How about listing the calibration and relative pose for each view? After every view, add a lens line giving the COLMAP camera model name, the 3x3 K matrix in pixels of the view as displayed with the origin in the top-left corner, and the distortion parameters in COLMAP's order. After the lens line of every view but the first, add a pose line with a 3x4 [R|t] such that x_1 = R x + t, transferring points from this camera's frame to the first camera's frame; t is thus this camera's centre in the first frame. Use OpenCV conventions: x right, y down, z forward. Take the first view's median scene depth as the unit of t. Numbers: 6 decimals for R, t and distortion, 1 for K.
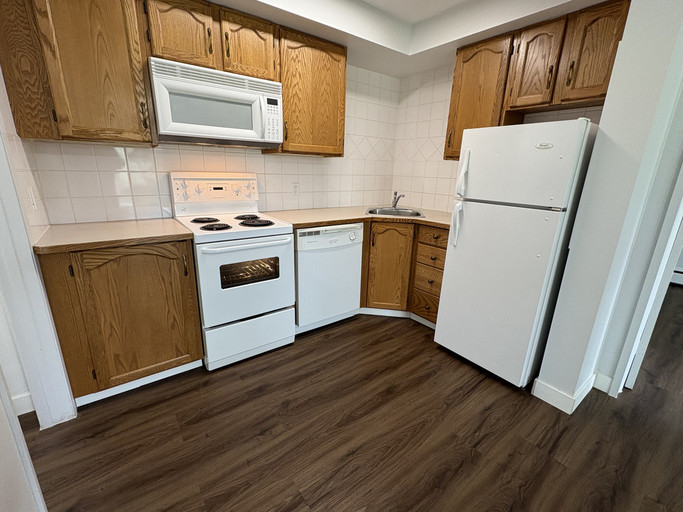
lens RADIAL K [[301.9, 0, 343.5], [0, 301.9, 256.8], [0, 0, 1]] dist [0.002643, -0.000046]
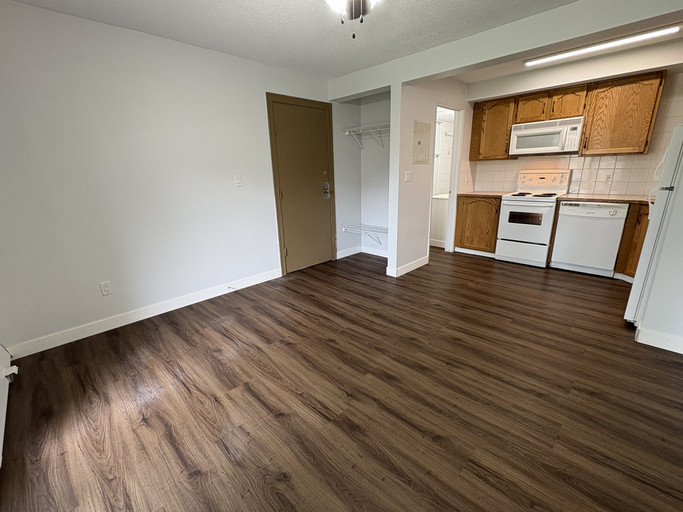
lens RADIAL K [[301.9, 0, 342.5], [0, 301.9, 257.9], [0, 0, 1]] dist [0.002643, -0.000046]
pose [[0.142880, 0.242613, -0.959544, 1.607490], [-0.248914, 0.947138, 0.202412, 0.206197], [0.957929, 0.209923, 0.195717, -0.546734]]
